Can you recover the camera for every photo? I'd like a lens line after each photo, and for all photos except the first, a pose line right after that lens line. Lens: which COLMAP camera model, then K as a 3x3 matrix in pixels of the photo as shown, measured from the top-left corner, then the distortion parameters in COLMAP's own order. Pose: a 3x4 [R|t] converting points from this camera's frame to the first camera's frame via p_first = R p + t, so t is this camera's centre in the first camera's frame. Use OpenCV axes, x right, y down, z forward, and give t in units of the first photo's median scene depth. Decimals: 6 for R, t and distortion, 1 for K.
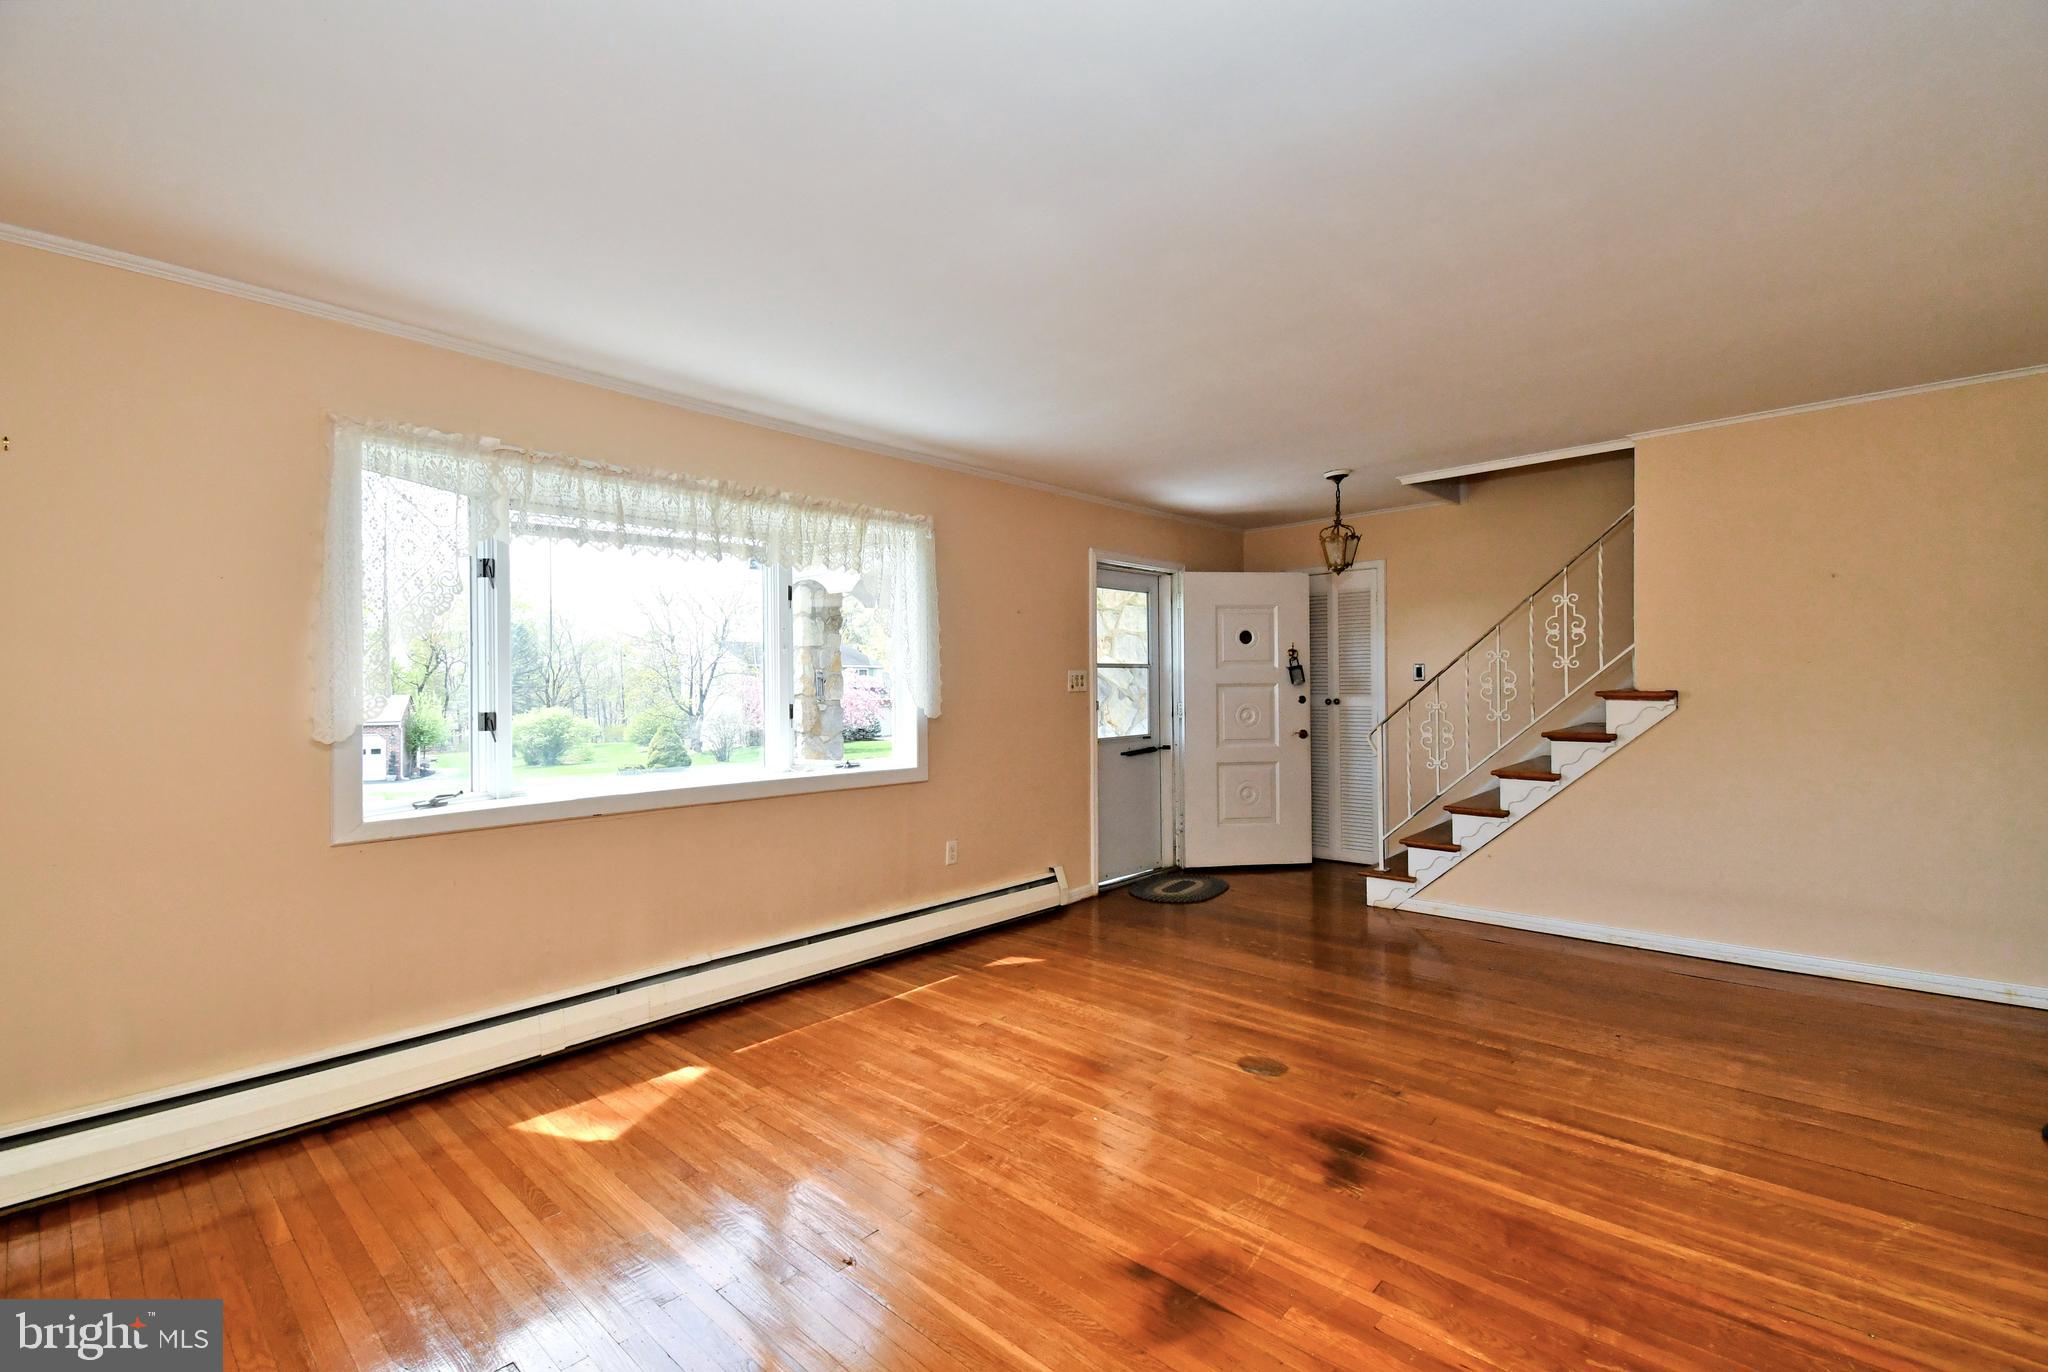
lens RADIAL K [[888.5, 0, 1047.1], [0, 888.5, 690.0], [0, 0, 1]] dist [0.041378, -0.027640]
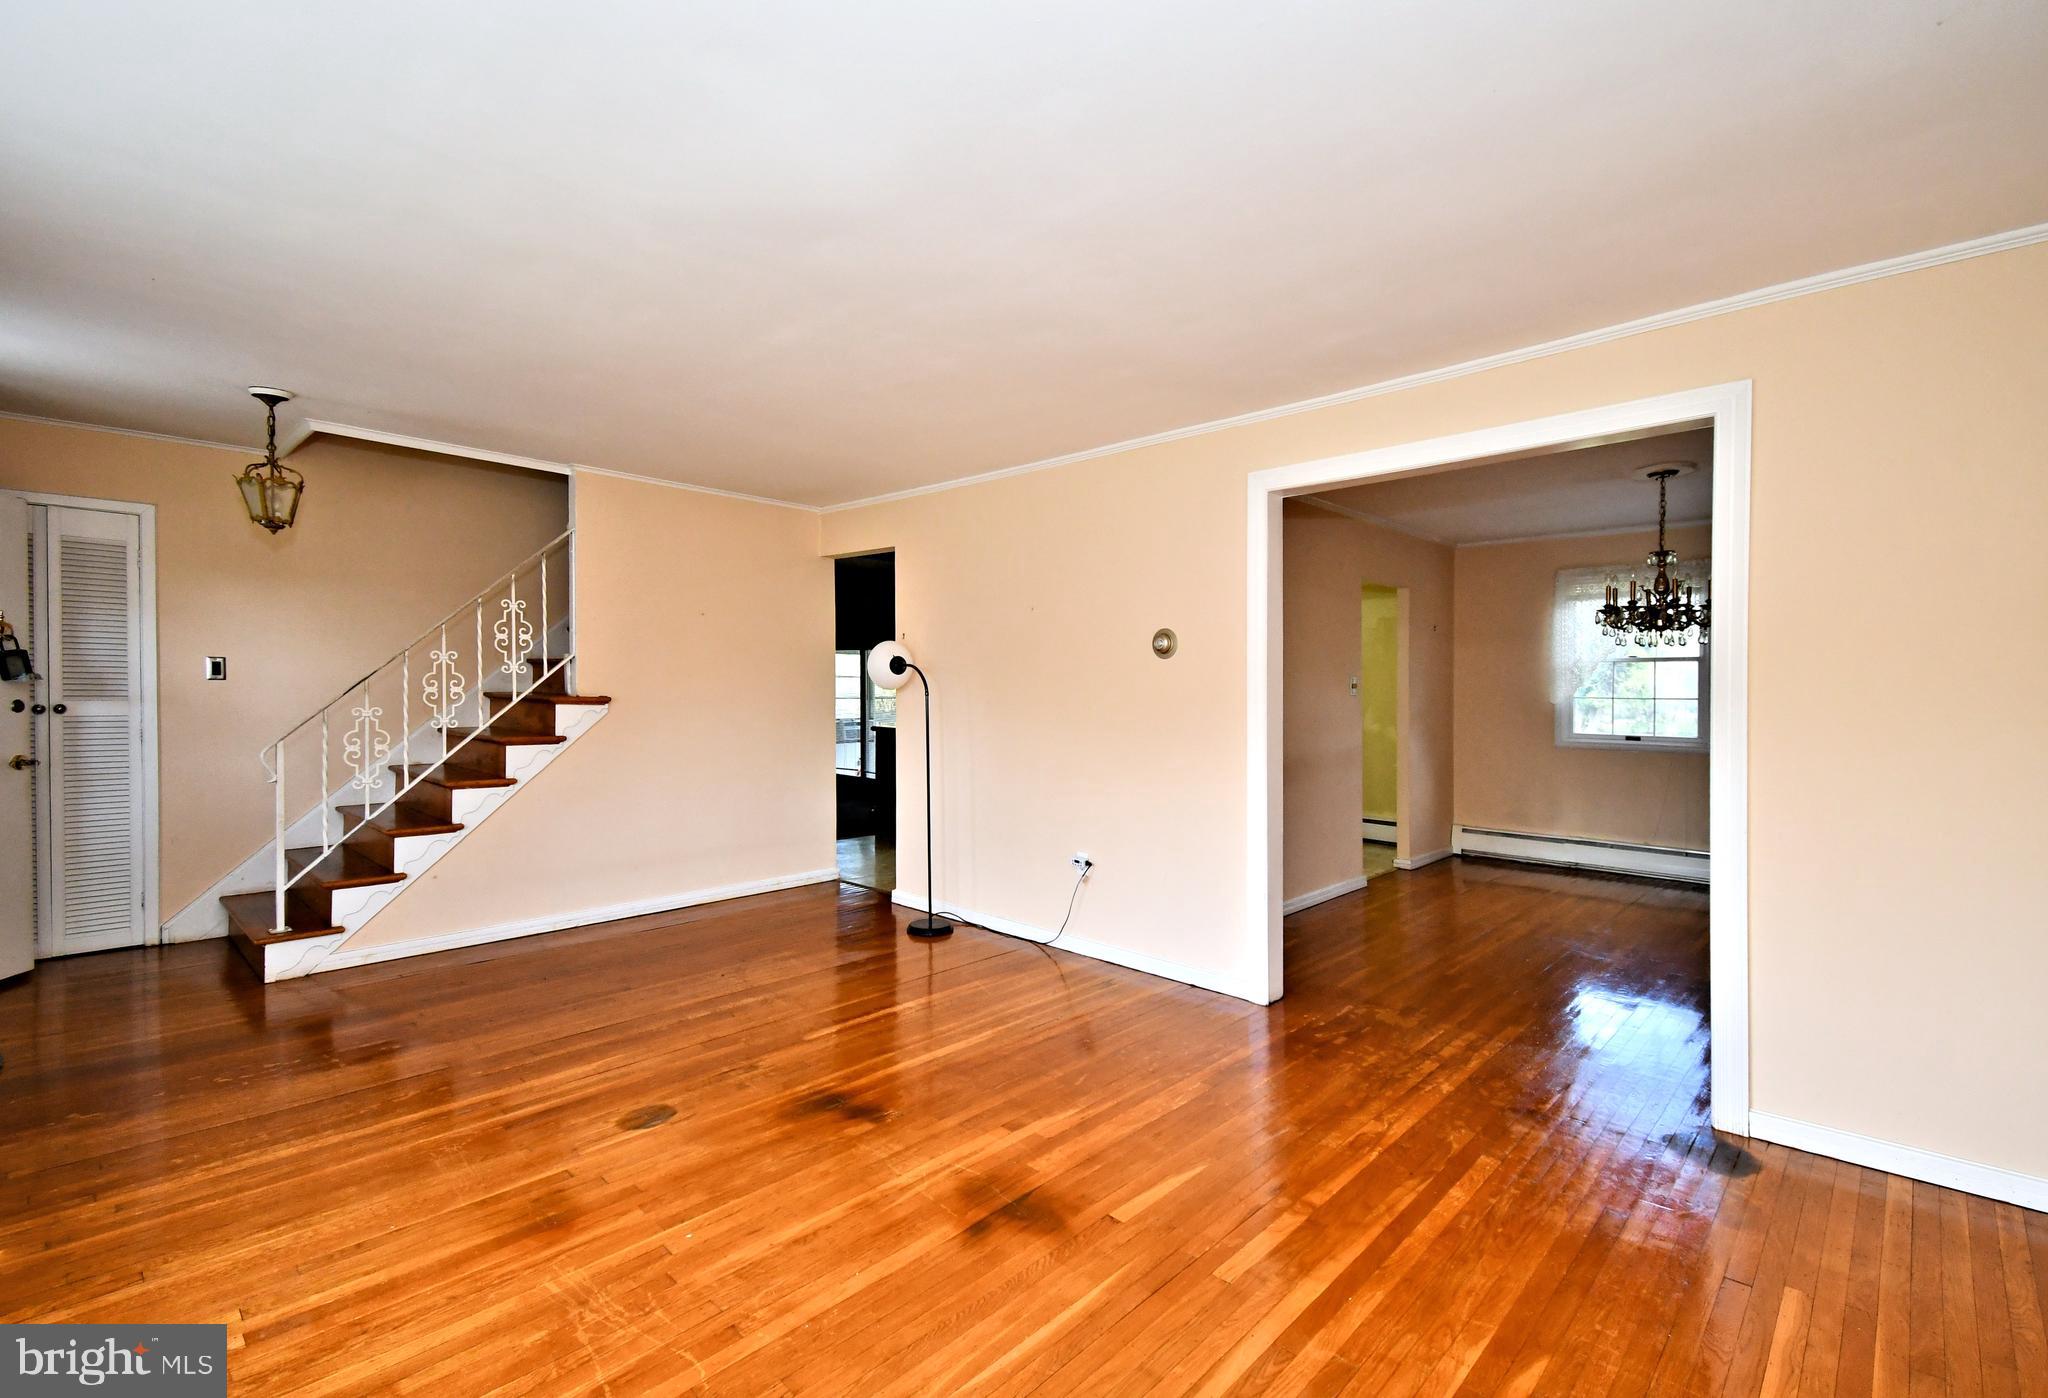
lens RADIAL K [[905.2, 0, 1024.0], [0, 905.2, 699.0], [0, 0, 1]] dist [0.039660, -0.022112]
pose [[0.025512, 0.000627, 0.999674, -0.613017], [-0.008223, 0.999966, -0.000417, 0.000567], [-0.999641, -0.008209, 0.025516, 0.558580]]
